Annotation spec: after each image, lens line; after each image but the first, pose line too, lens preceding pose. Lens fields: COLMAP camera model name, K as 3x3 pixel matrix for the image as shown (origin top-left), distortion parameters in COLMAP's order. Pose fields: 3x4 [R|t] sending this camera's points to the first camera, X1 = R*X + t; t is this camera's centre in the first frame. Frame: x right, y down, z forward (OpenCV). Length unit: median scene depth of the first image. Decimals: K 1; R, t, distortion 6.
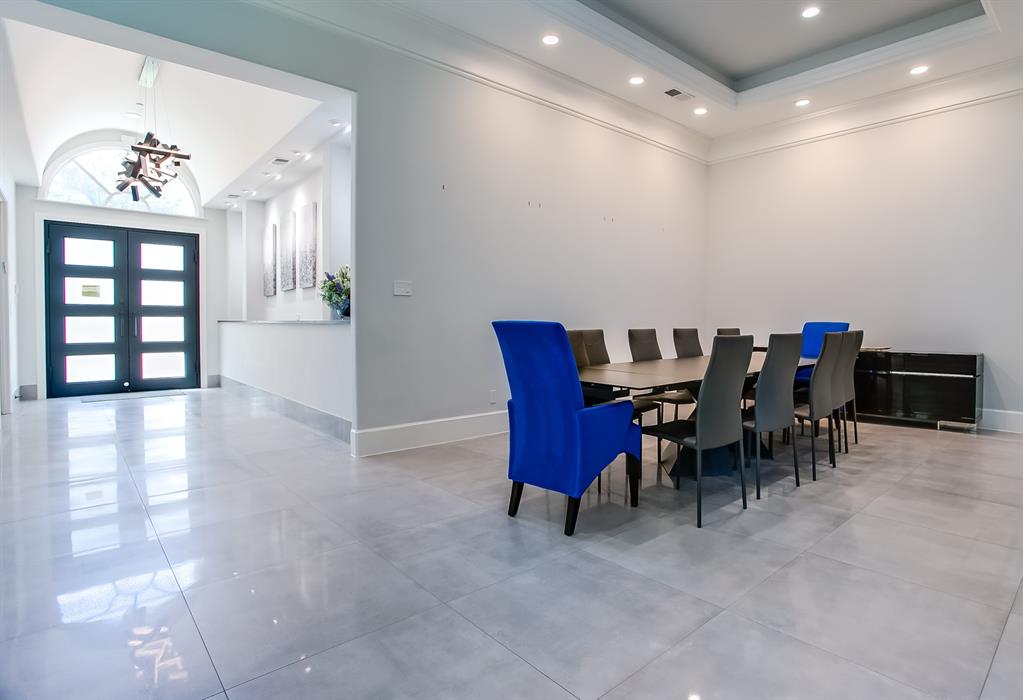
lens RADIAL K [[525.0, 0, 505.0], [0, 525.0, 329.6], [0, 0, 1]] dist [-0.009599, 0.001416]
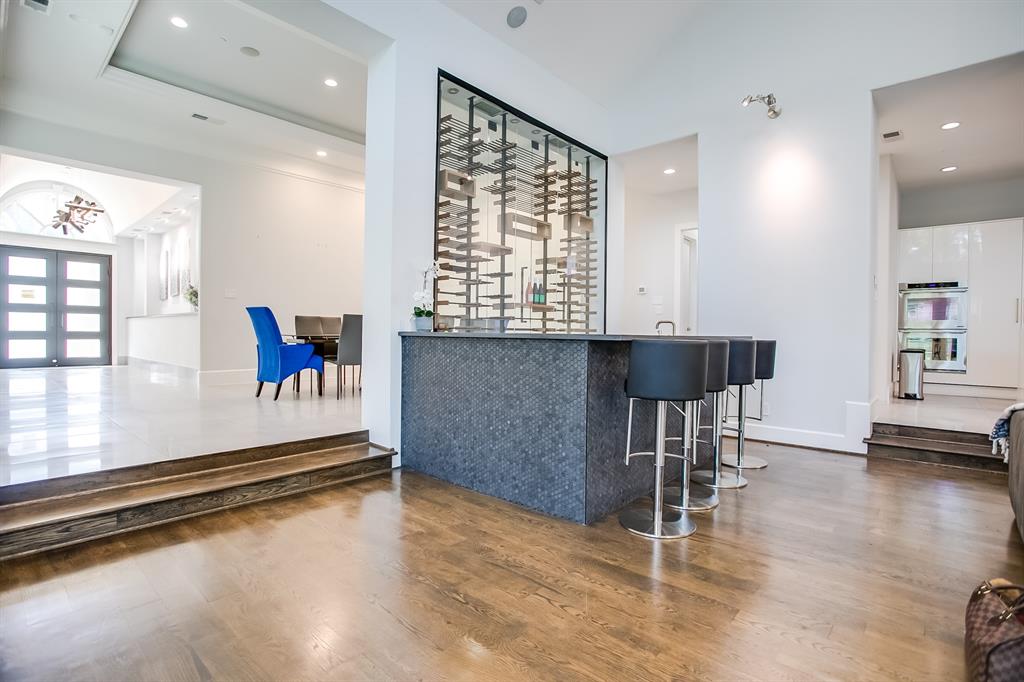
lens RADIAL K [[495.7, 0, 506.7], [0, 495.7, 337.6], [0, 0, 1]] dist [-0.021842, 0.001042]
pose [[0.990343, 0.005295, 0.138537, 0.304928], [-0.004002, 0.999946, -0.009611, 0.050597], [-0.138581, 0.008964, 0.990311, -0.476350]]
